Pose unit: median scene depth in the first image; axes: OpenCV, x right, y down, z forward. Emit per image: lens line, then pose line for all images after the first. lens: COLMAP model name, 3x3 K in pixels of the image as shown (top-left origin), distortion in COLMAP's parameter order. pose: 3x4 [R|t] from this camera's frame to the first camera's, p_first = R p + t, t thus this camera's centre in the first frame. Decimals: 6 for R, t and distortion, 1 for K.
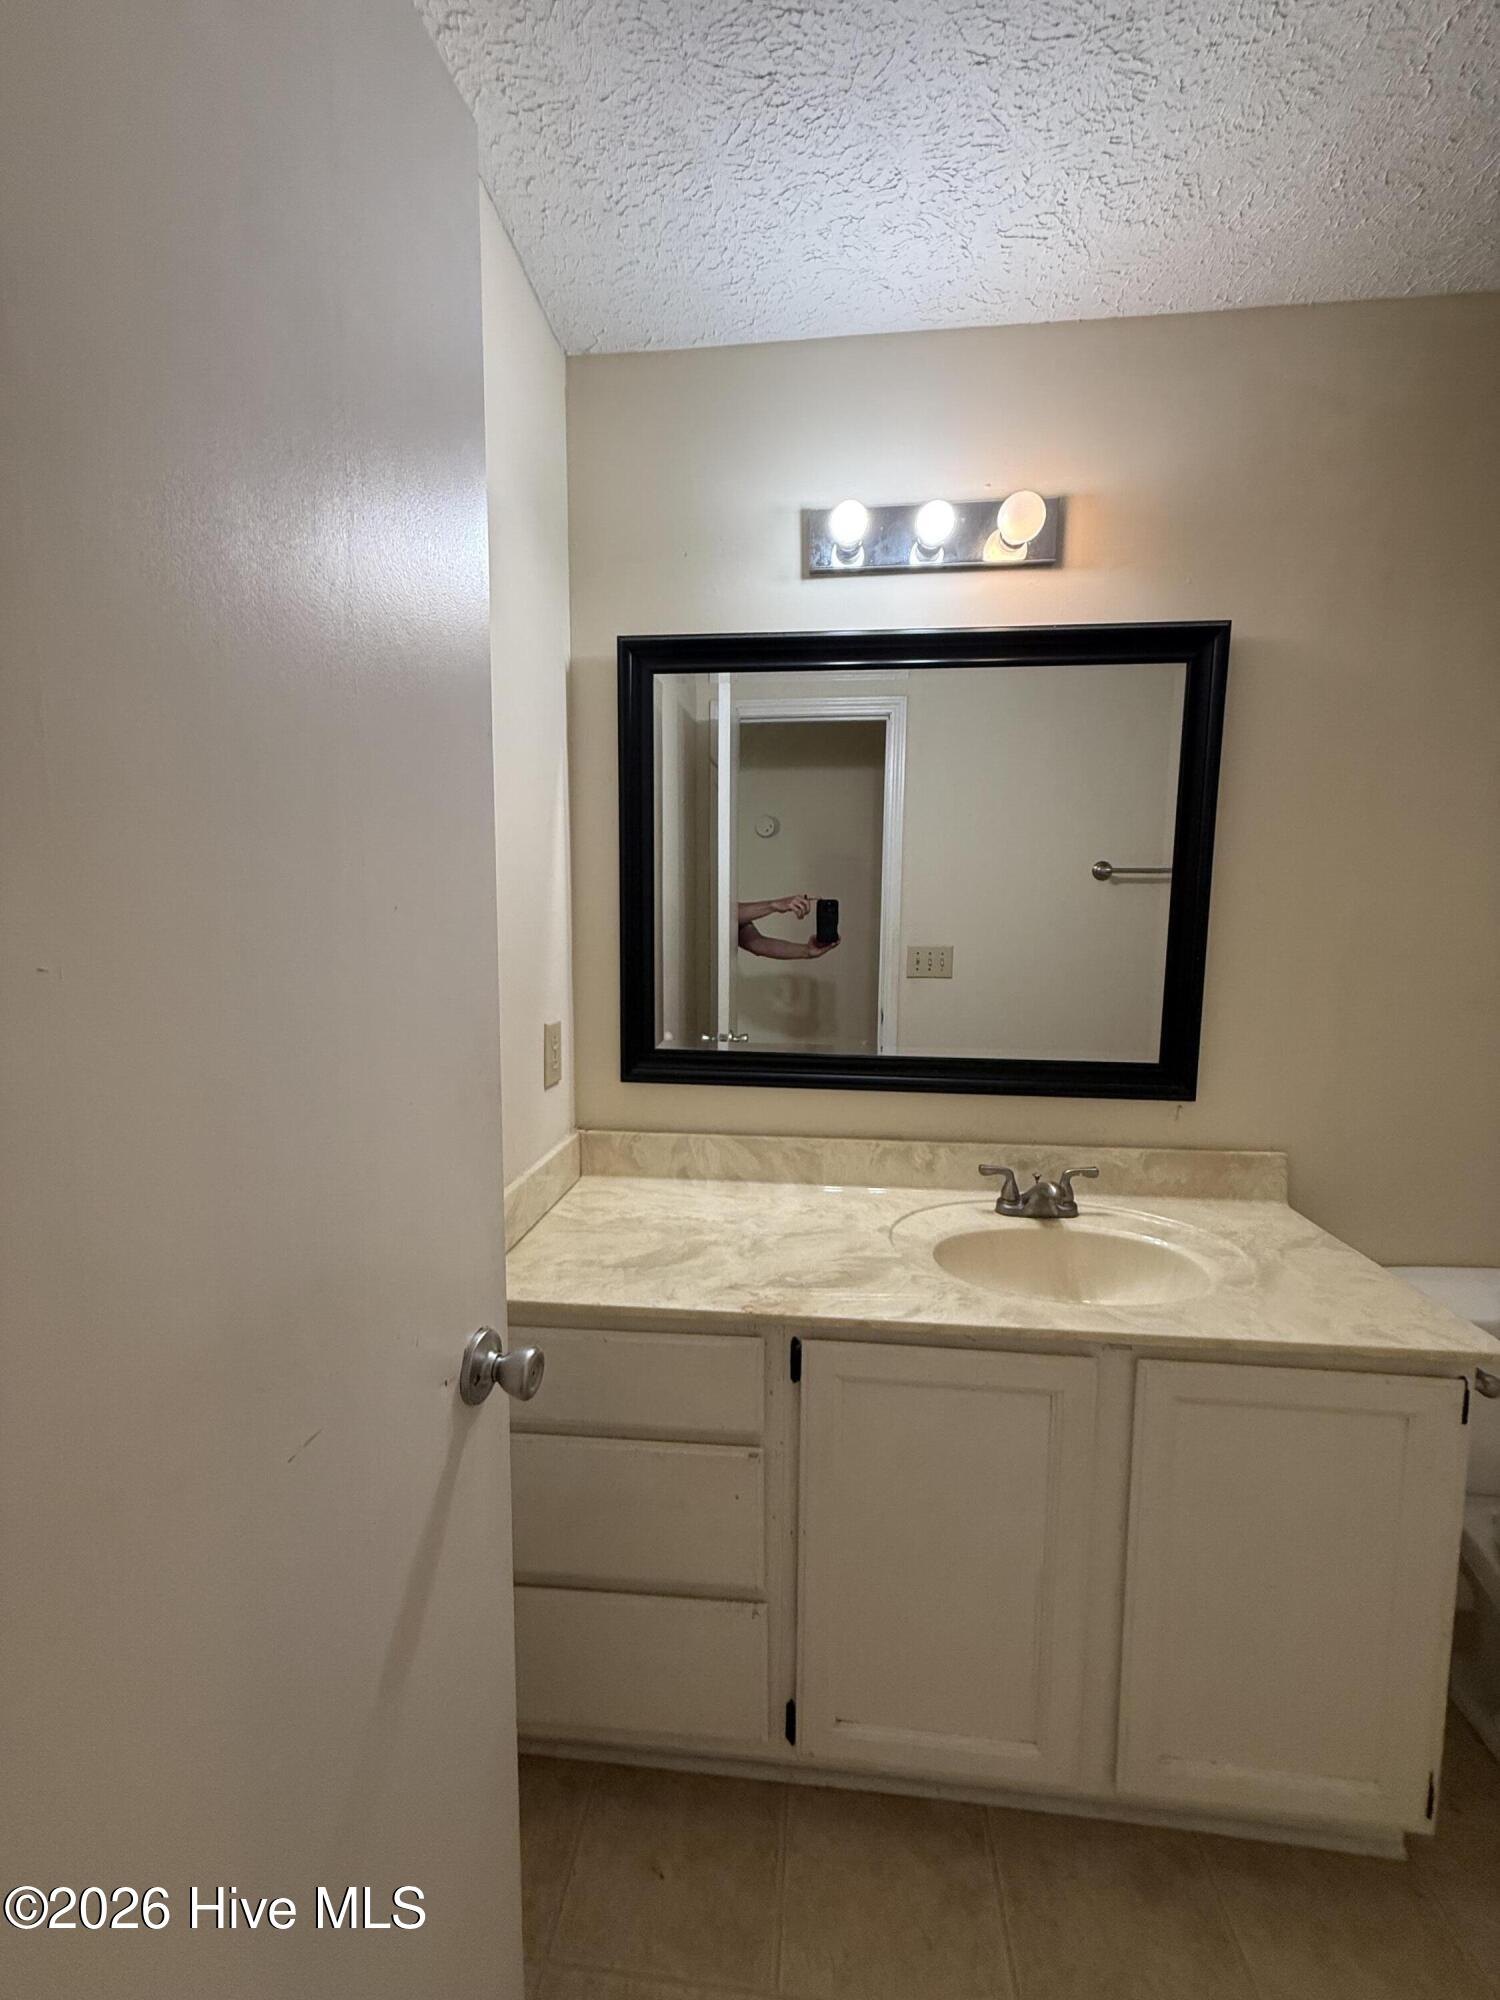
lens RADIAL K [[798.6, 0, 747.8], [0, 798.6, 998.8], [0, 0, 1]] dist [0.002360, -0.000040]
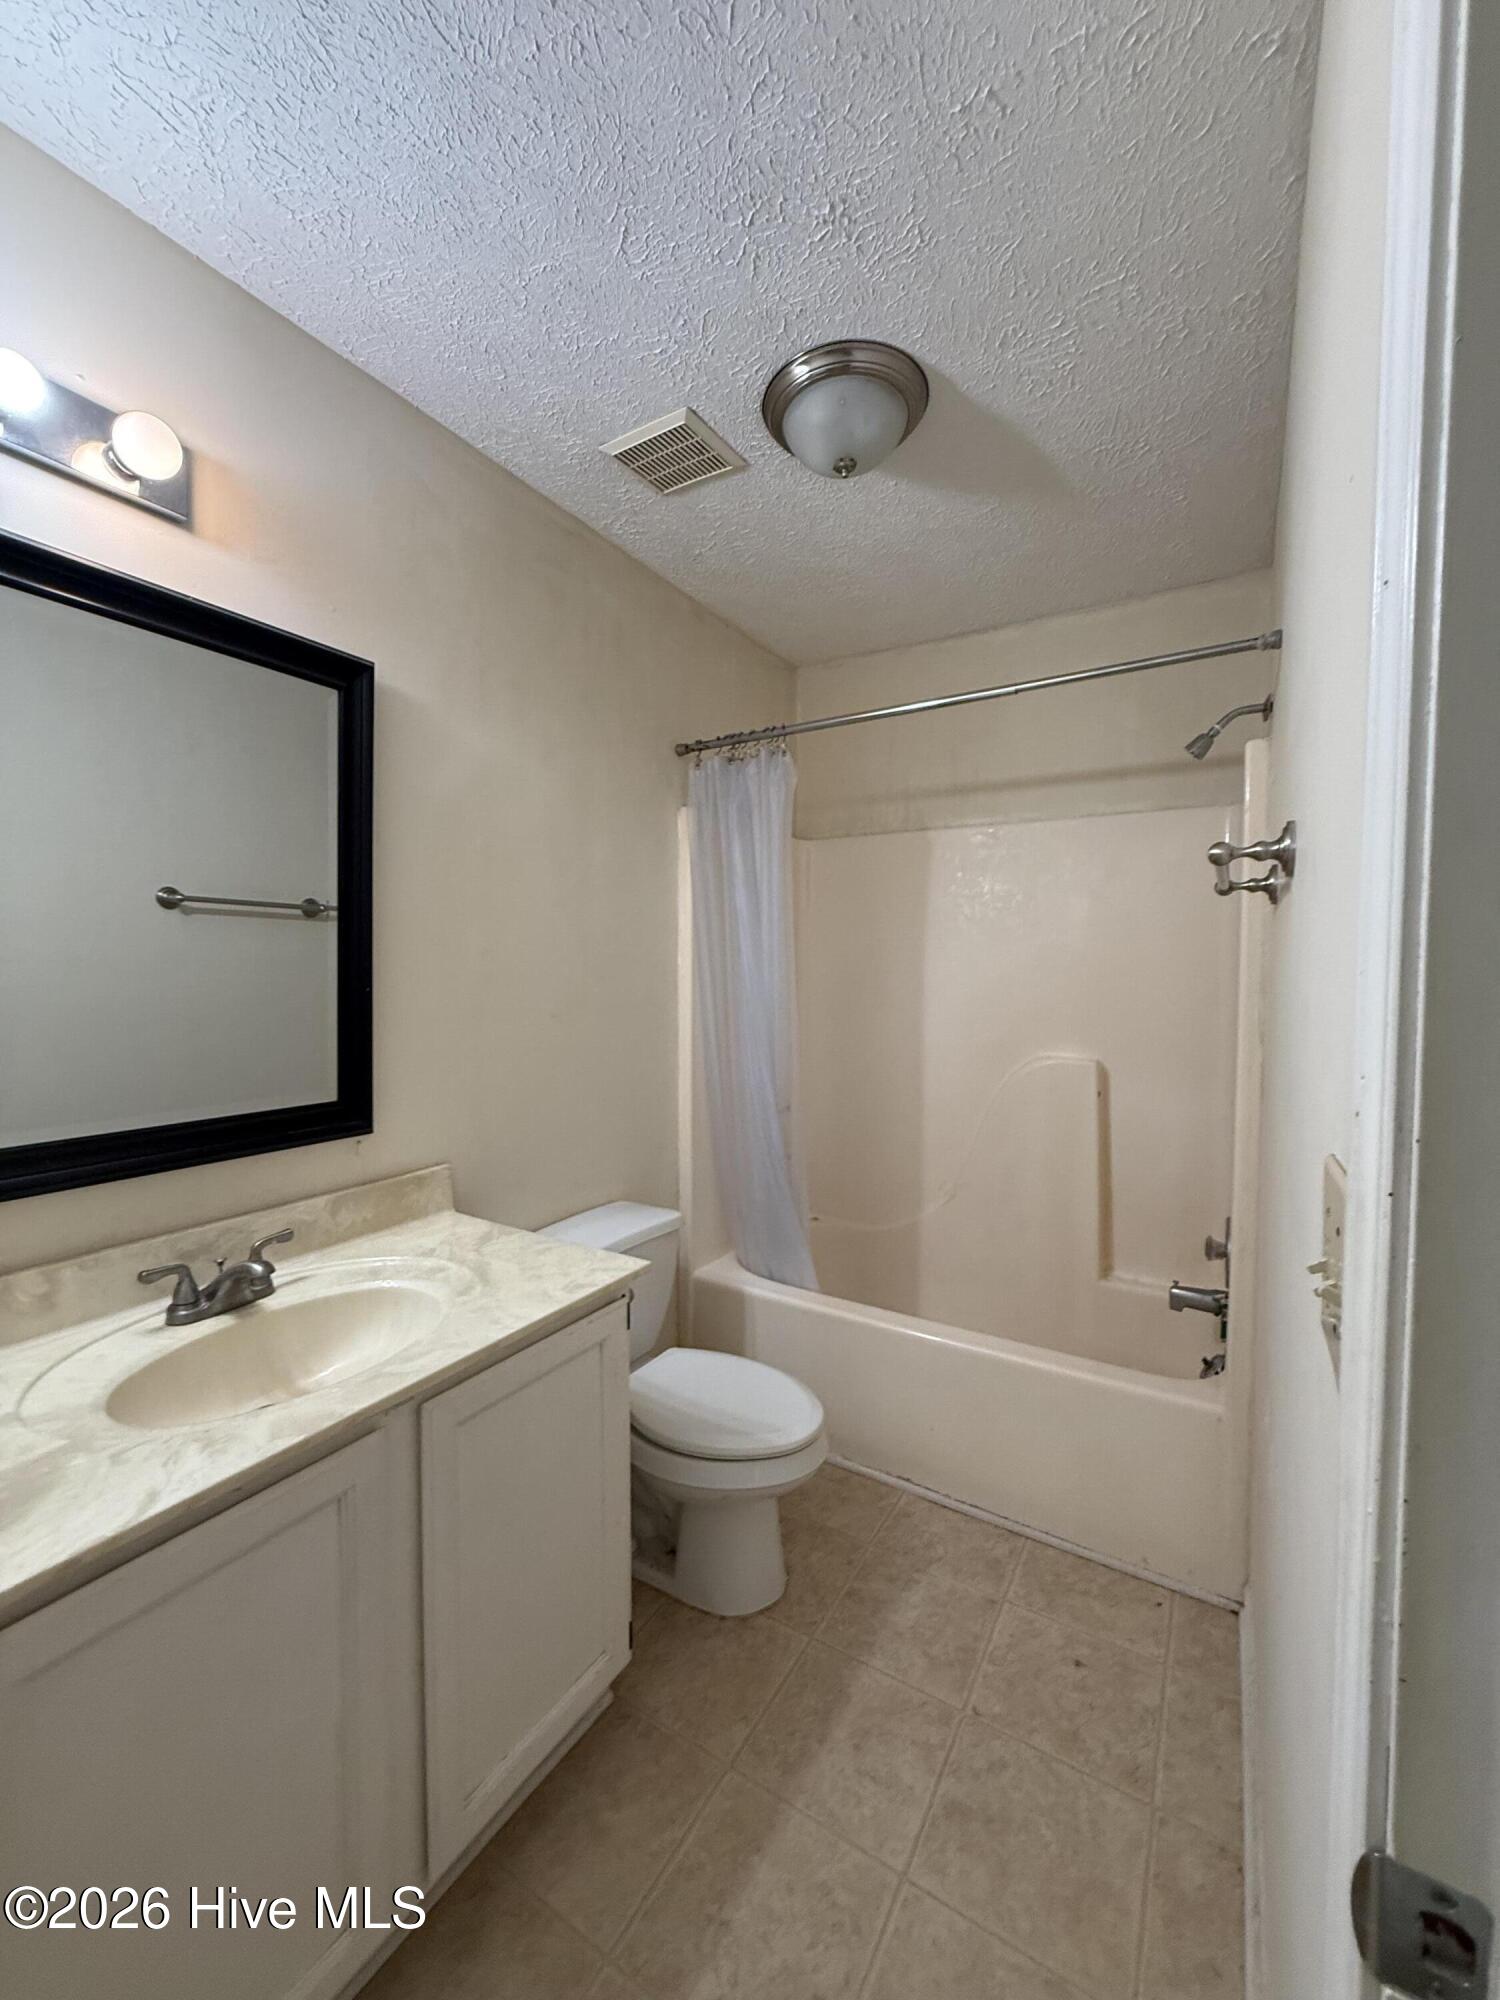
lens RADIAL K [[798.6, 0, 744.1], [0, 798.6, 999.2], [0, 0, 1]] dist [0.002360, -0.000040]
pose [[0.435623, -0.040302, 0.899226, -0.131007], [0.086074, 0.996284, 0.002953, -0.001085], [-0.896004, 0.076114, 0.437474, 0.144917]]
